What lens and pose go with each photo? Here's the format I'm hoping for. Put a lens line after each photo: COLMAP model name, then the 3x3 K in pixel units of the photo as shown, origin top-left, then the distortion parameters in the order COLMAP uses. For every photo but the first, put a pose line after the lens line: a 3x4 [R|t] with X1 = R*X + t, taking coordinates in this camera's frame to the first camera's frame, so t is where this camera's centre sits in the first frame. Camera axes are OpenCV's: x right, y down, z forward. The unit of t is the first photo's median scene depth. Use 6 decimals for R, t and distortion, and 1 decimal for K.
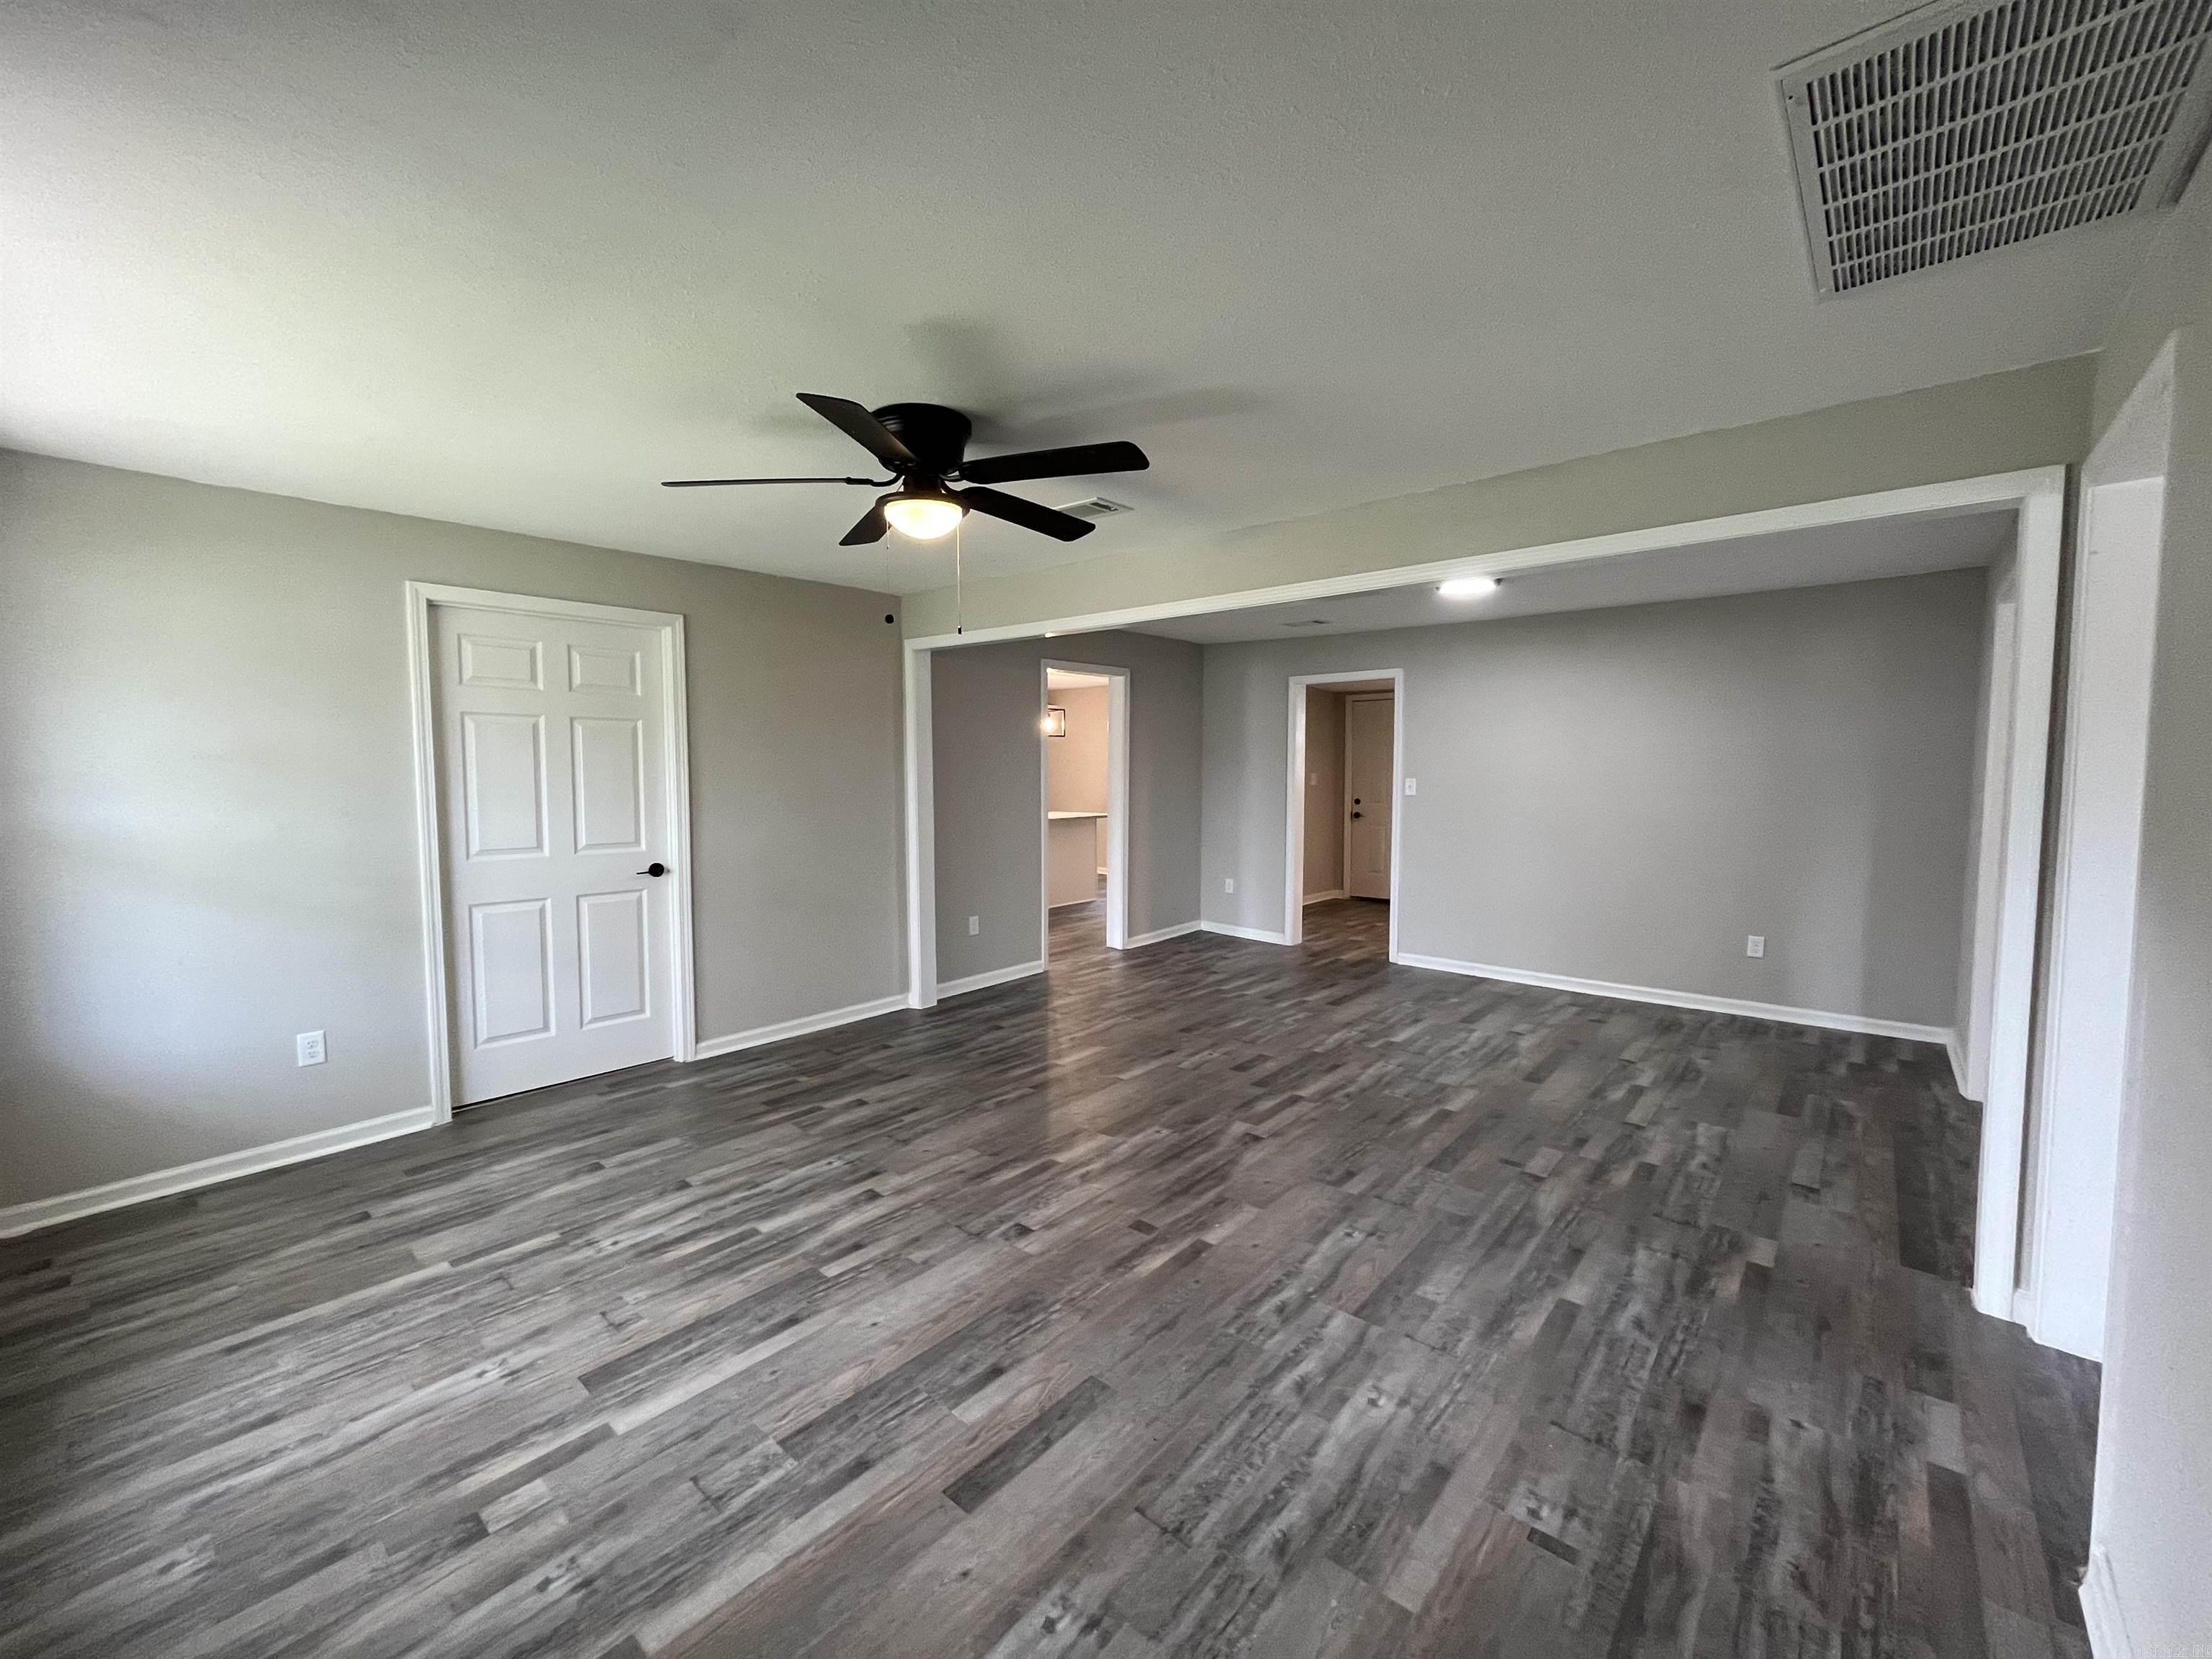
lens RADIAL K [[891.5, 0, 1109.6], [0, 891.5, 832.4], [0, 0, 1]] dist [-0.001937, -0.001238]
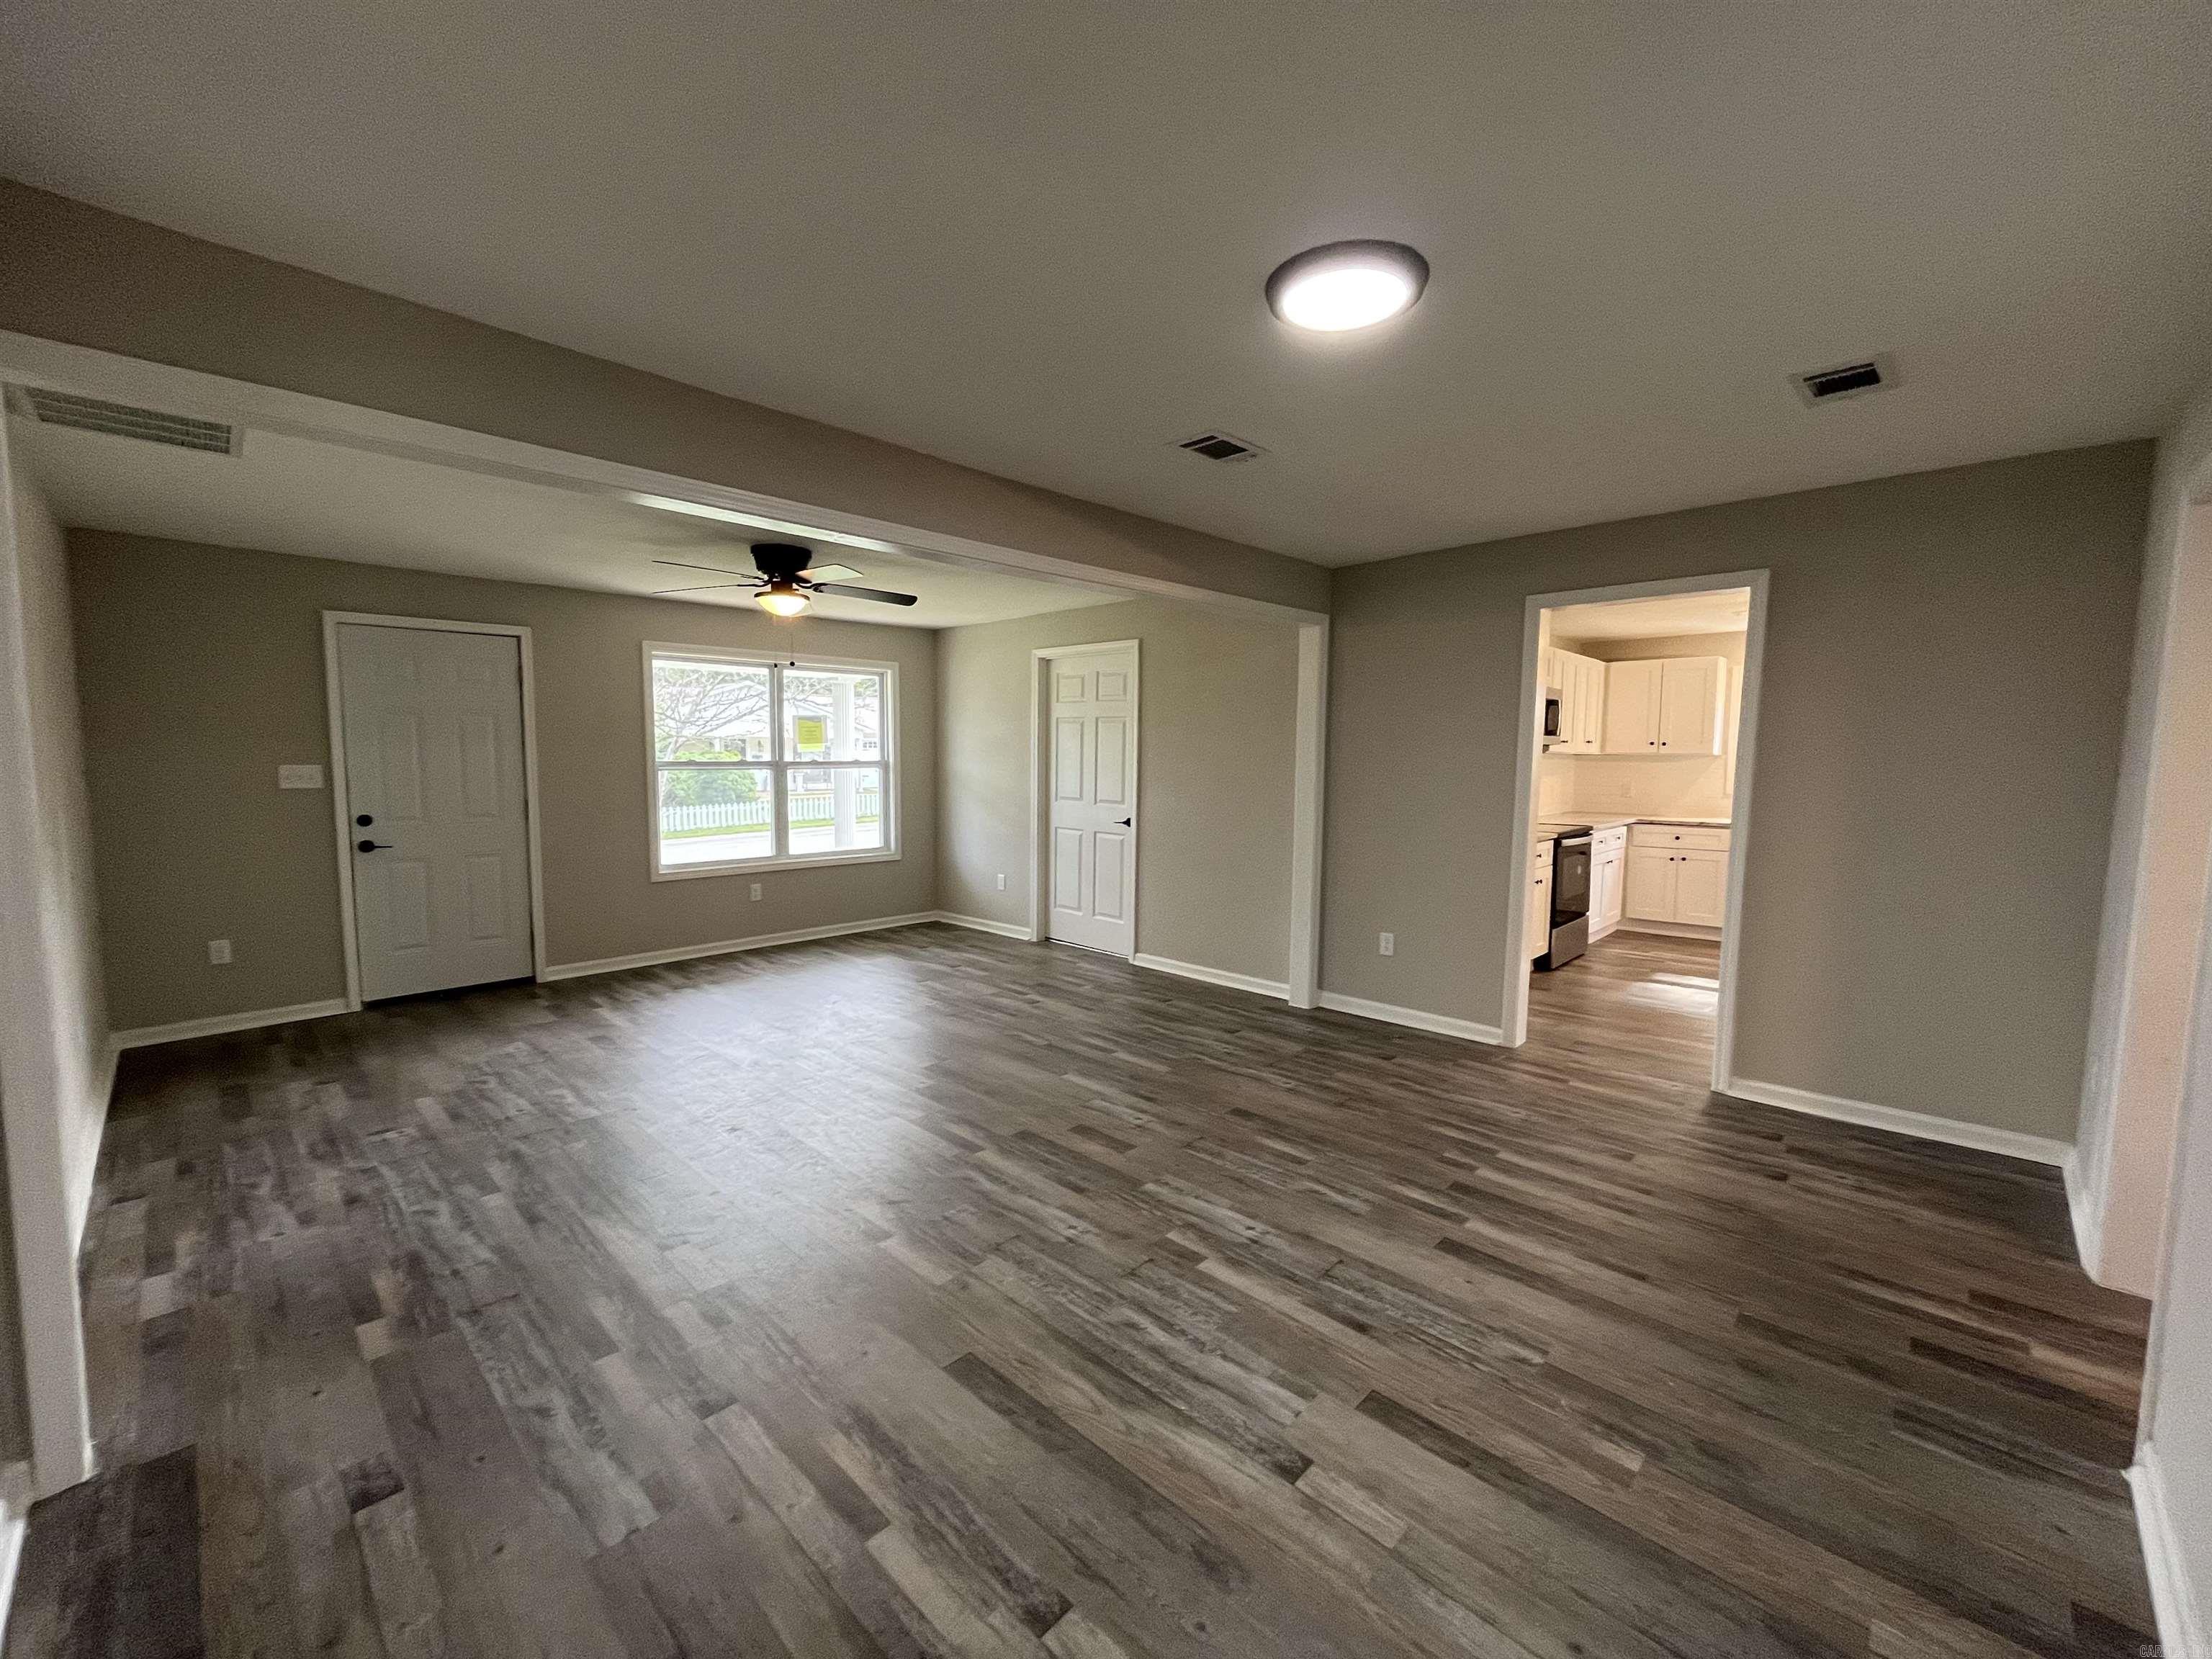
lens RADIAL K [[891.5, 0, 1107.8], [0, 891.5, 827.1], [0, 0, 1]] dist [-0.001937, -0.001238]
pose [[-0.052371, 0.087046, -0.994827, 1.231077], [-0.084029, 0.992277, 0.091246, -0.104817], [0.995086, 0.088373, -0.044652, 1.393546]]
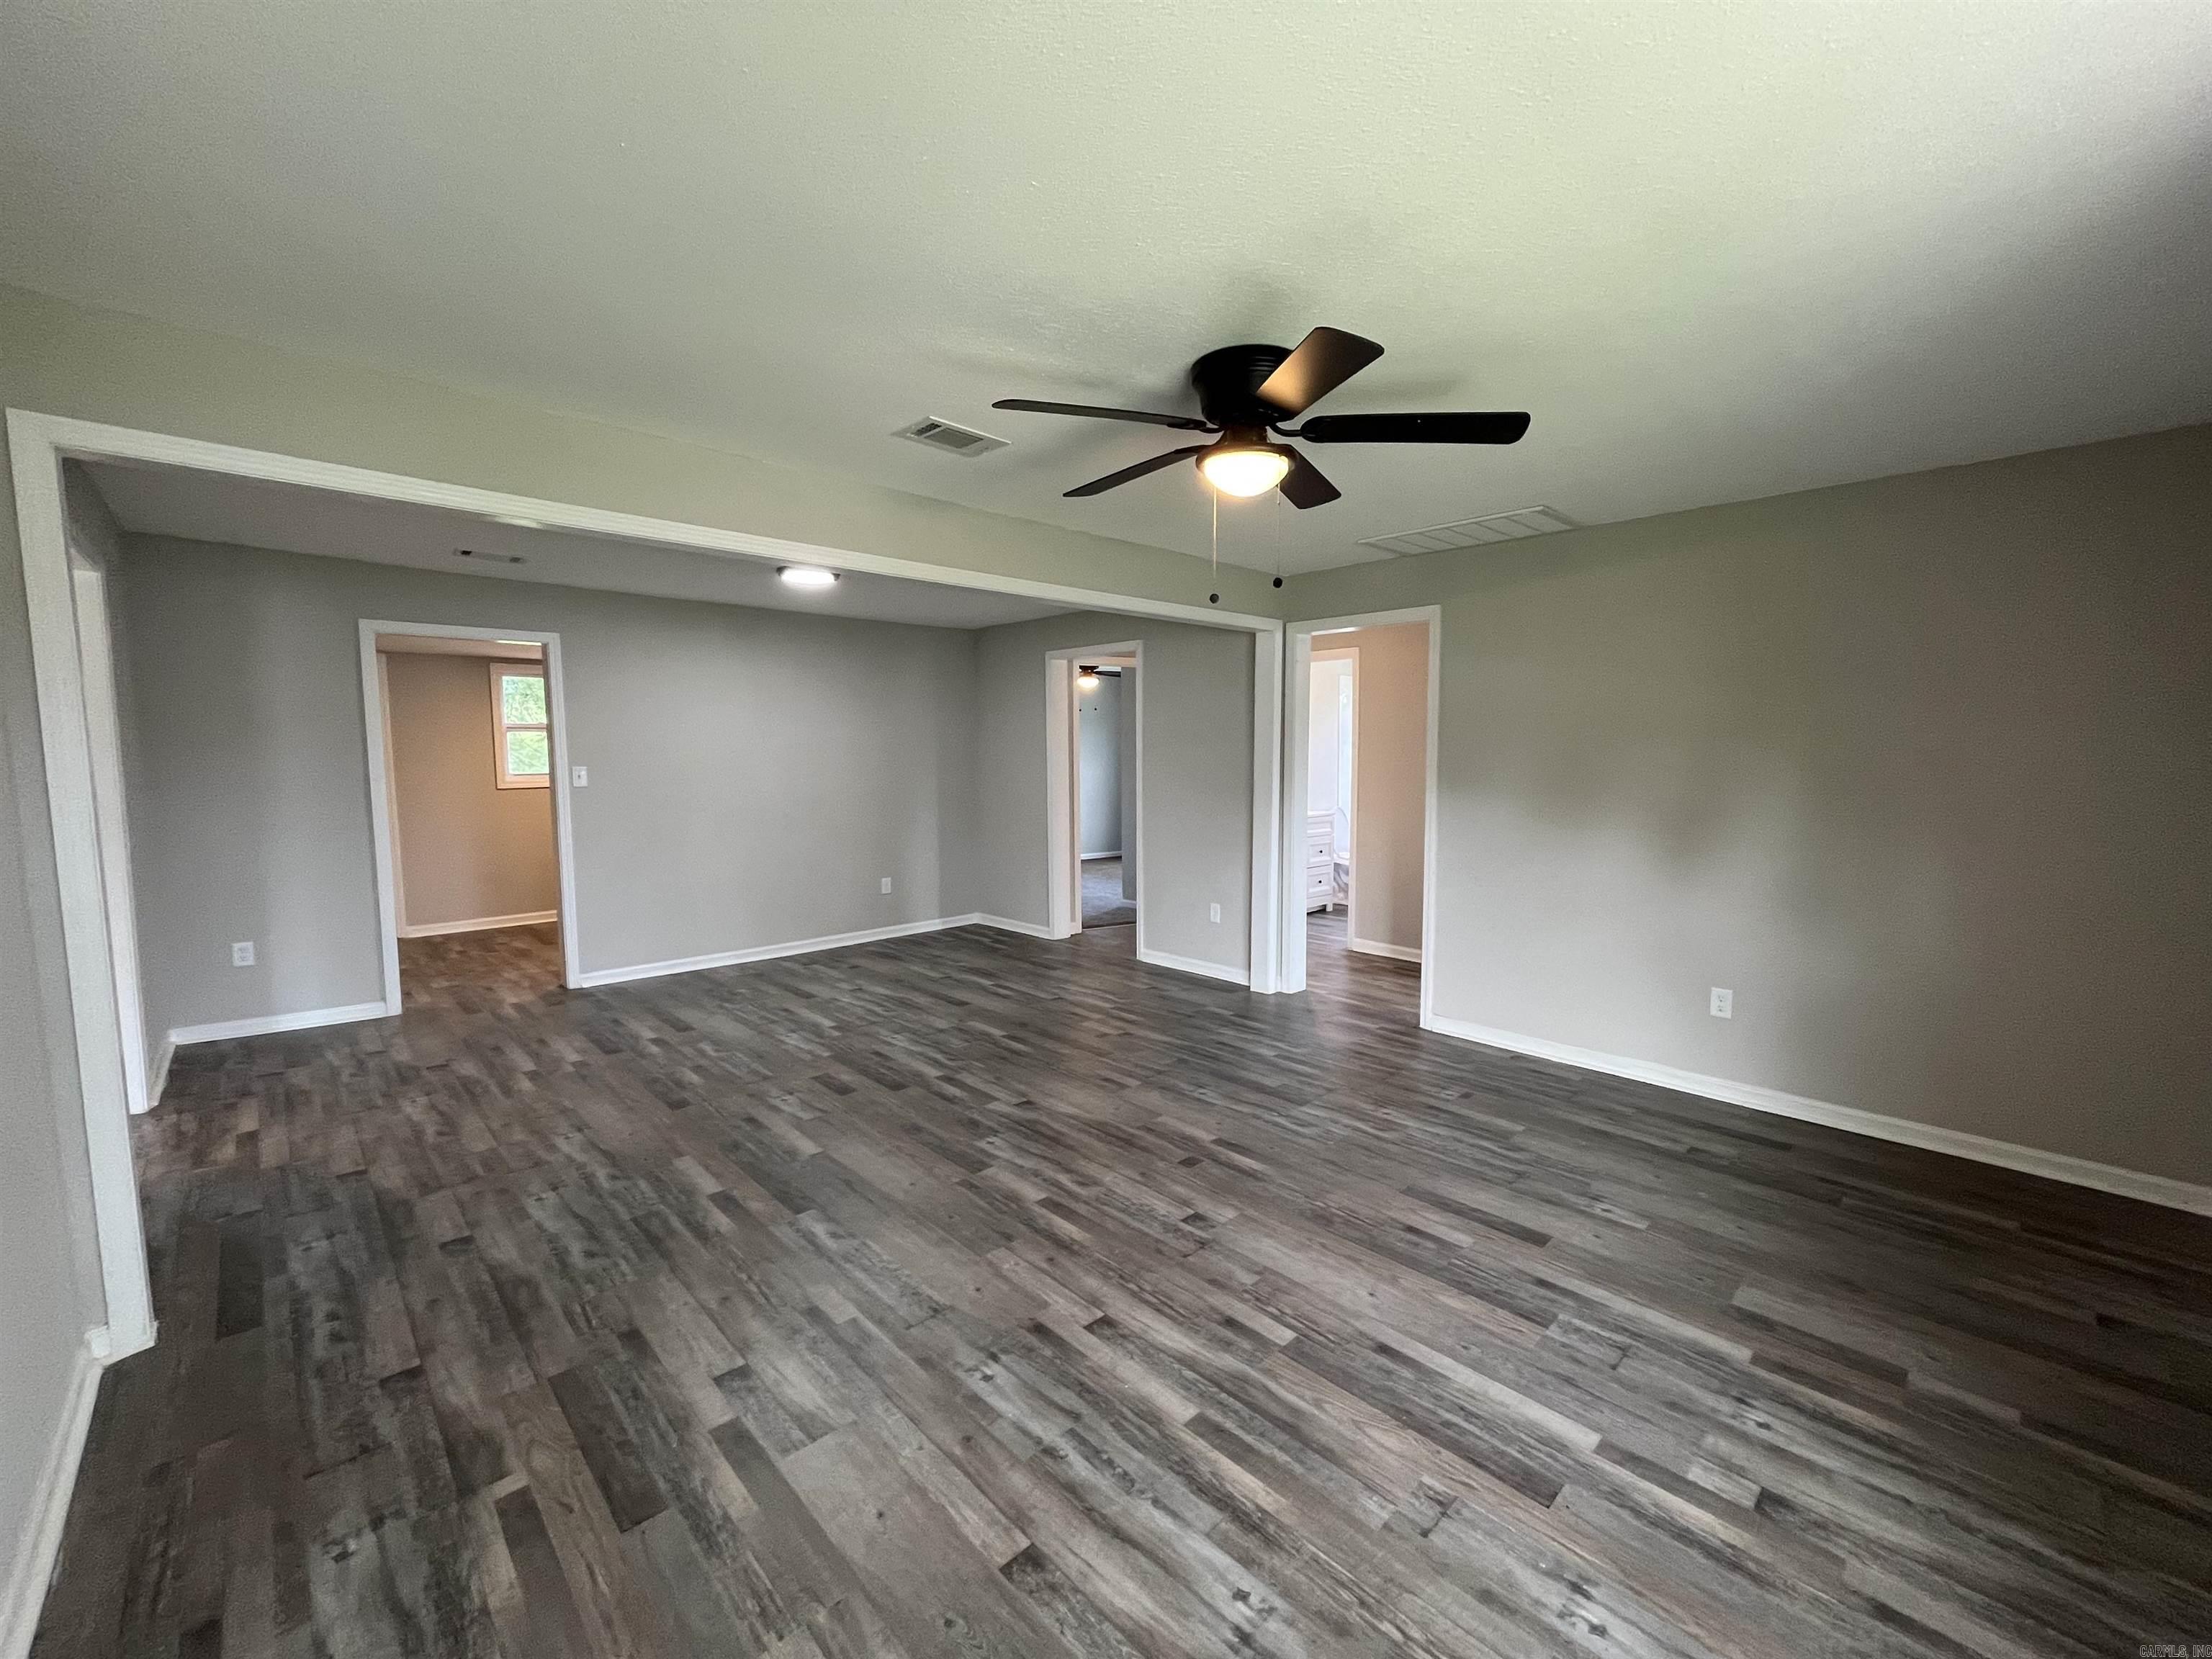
lens RADIAL K [[891.5, 0, 1104.8], [0, 891.5, 823.6], [0, 0, 1]] dist [-0.001937, -0.001238]
pose [[0.098607, -0.078154, 0.992053, -0.925758], [0.077394, 0.994494, 0.070654, -0.056985], [-0.992112, 0.069811, 0.104113, 0.851217]]
